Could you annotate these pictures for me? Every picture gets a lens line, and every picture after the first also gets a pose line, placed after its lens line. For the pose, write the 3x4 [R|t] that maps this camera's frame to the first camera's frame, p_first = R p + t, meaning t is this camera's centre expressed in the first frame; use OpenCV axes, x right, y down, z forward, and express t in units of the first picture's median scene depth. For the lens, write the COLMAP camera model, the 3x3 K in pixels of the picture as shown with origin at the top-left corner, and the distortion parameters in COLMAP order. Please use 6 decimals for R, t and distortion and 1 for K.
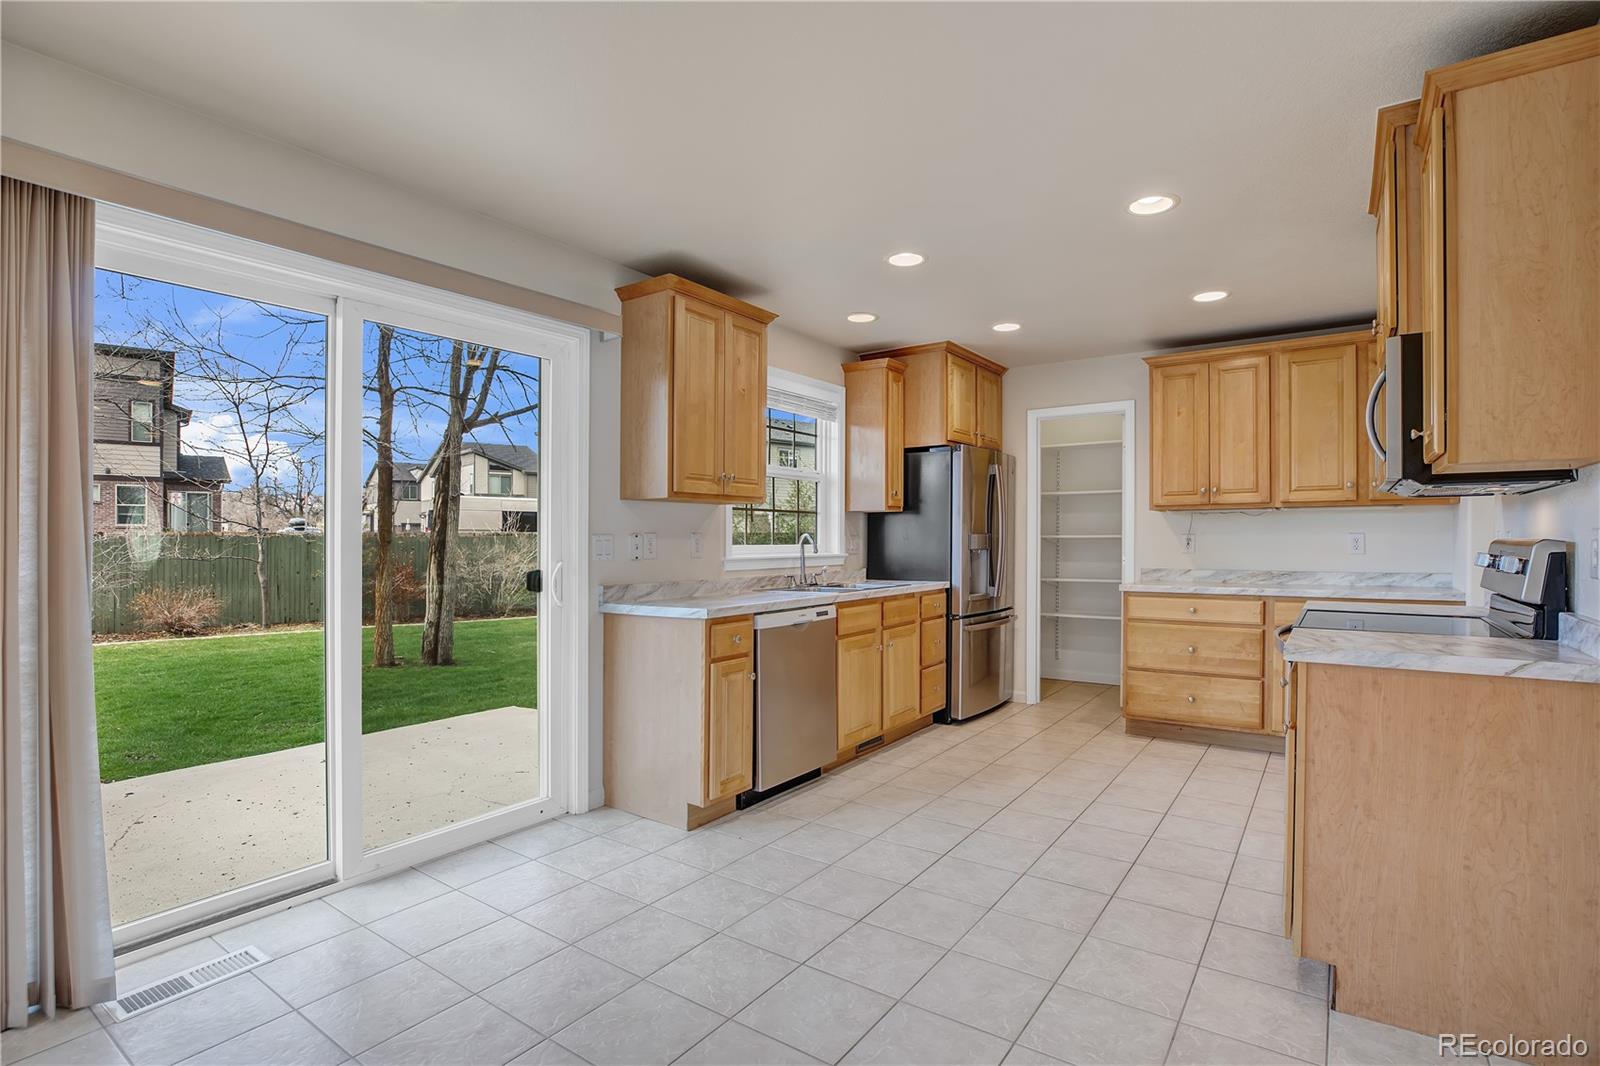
lens RADIAL K [[768.9, 0, 809.7], [0, 768.9, 532.7], [0, 0, 1]] dist [-0.002507, -0.000015]
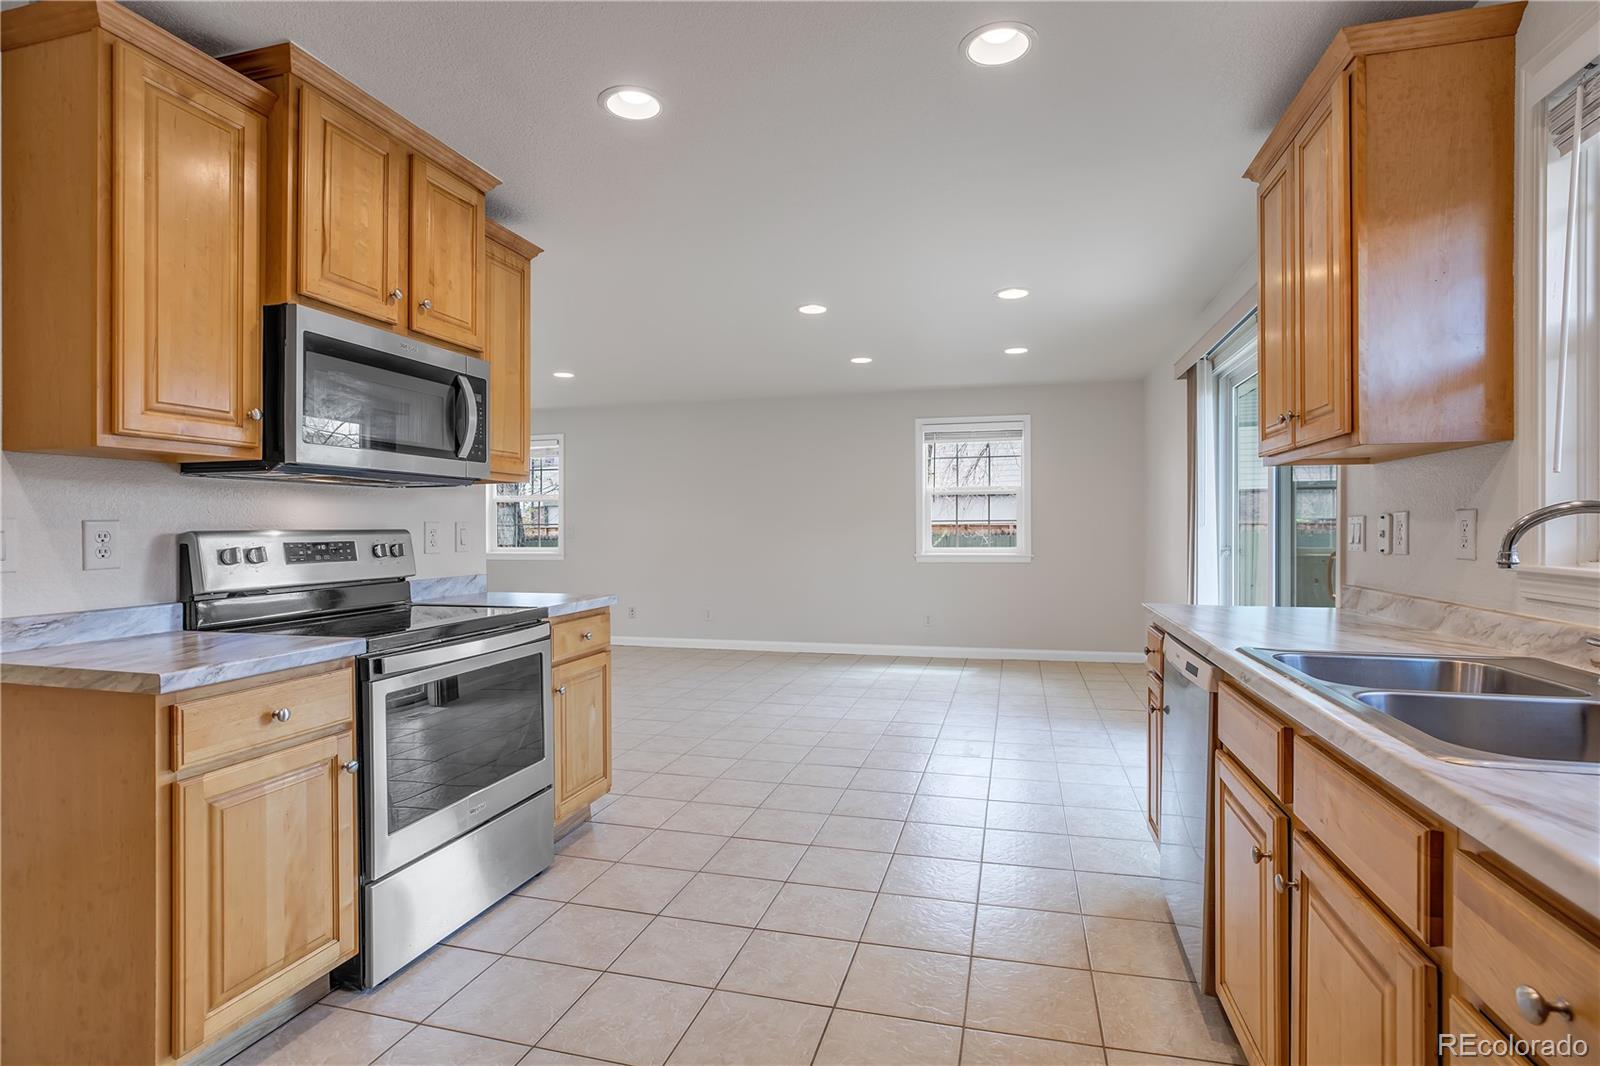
lens RADIAL K [[768.9, 0, 809.7], [0, 768.9, 532.7], [0, 0, 1]] dist [-0.002507, -0.000015]
pose [[-0.939174, 0.005598, -0.343396, 0.498224], [0.005425, 0.999984, 0.001464, 0.023045], [0.343399, -0.000488, -0.939190, 1.649870]]
